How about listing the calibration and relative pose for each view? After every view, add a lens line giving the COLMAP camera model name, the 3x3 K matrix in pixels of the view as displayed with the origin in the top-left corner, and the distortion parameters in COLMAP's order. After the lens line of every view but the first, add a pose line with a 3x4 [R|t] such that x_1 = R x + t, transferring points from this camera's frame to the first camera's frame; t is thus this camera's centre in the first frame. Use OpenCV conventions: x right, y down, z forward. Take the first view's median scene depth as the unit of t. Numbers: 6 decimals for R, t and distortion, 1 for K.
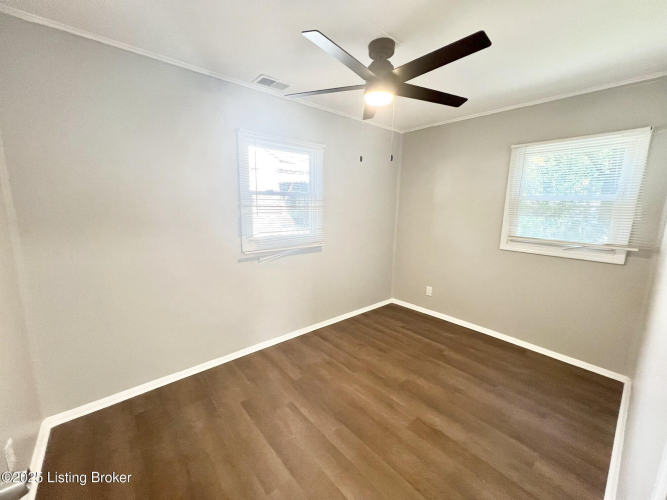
lens RADIAL K [[266.6, 0, 333.5], [0, 266.6, 250.0], [0, 0, 1]] dist [-0.000189, 0.000057]
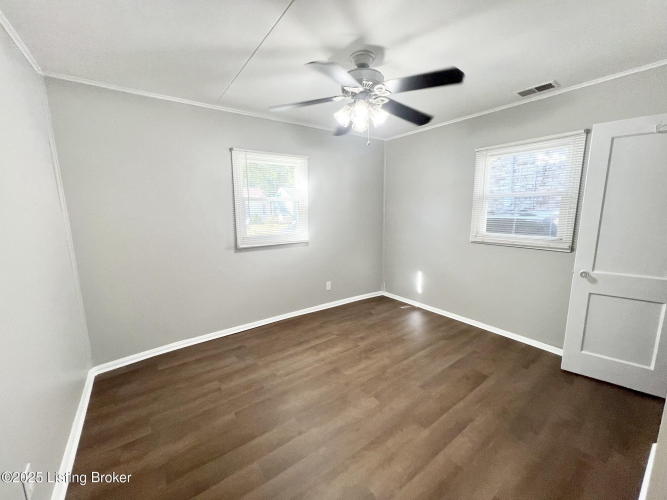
lens RADIAL K [[268.4, 0, 333.5], [0, 268.4, 250.0], [0, 0, 1]] dist [0.015946, -0.000009]
pose [[0.997604, -0.015512, -0.067423, 0.140796], [0.015311, 0.999877, -0.003506, 0.021270], [0.067469, 0.002465, 0.997718, -0.165159]]
